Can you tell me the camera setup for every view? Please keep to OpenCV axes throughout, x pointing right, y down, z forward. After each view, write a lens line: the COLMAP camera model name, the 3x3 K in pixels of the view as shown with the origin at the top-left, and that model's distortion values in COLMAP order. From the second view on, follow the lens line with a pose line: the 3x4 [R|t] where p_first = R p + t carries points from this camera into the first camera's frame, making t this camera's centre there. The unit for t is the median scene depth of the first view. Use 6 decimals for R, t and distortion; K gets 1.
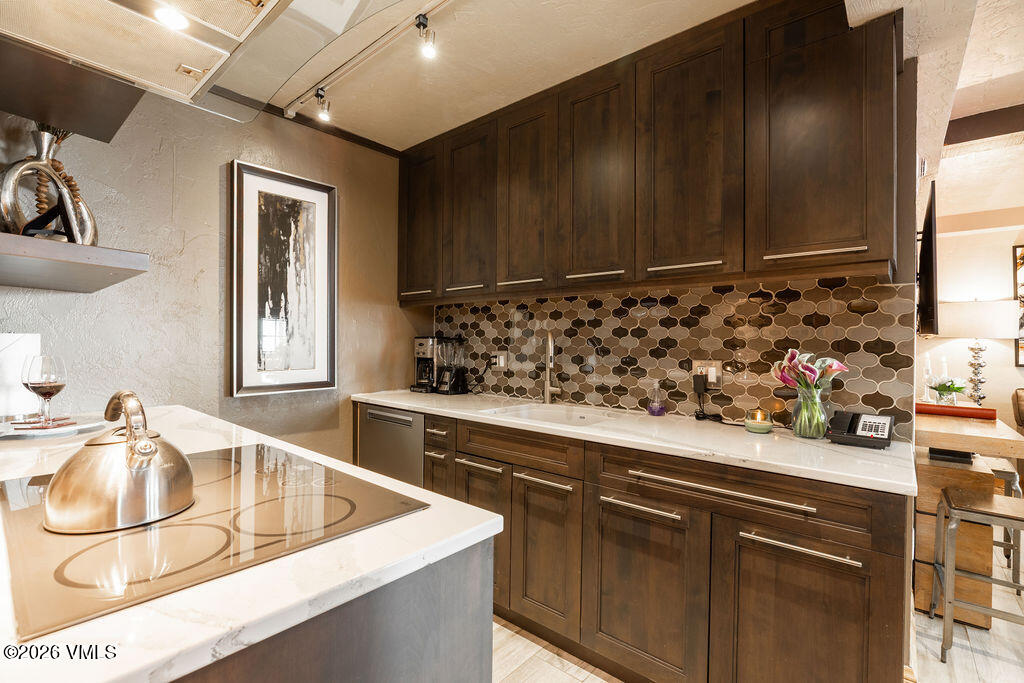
lens RADIAL K [[459.9, 0, 510.8], [0, 459.9, 342.2], [0, 0, 1]] dist [-0.023007, 0.006643]
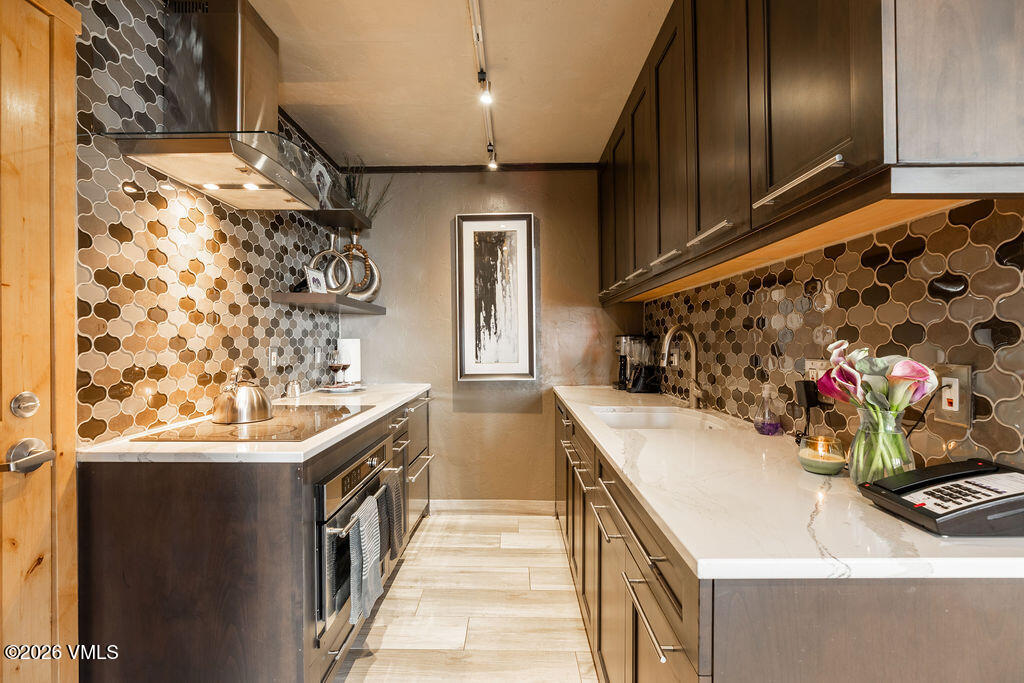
lens RADIAL K [[459.9, 0, 510.8], [0, 459.9, 342.2], [0, 0, 1]] dist [-0.023007, 0.006643]
pose [[0.639569, -0.012603, -0.768631, 0.544497], [0.010955, 0.999913, -0.007280, 0.010958], [0.768656, -0.003765, 0.639652, 0.189136]]
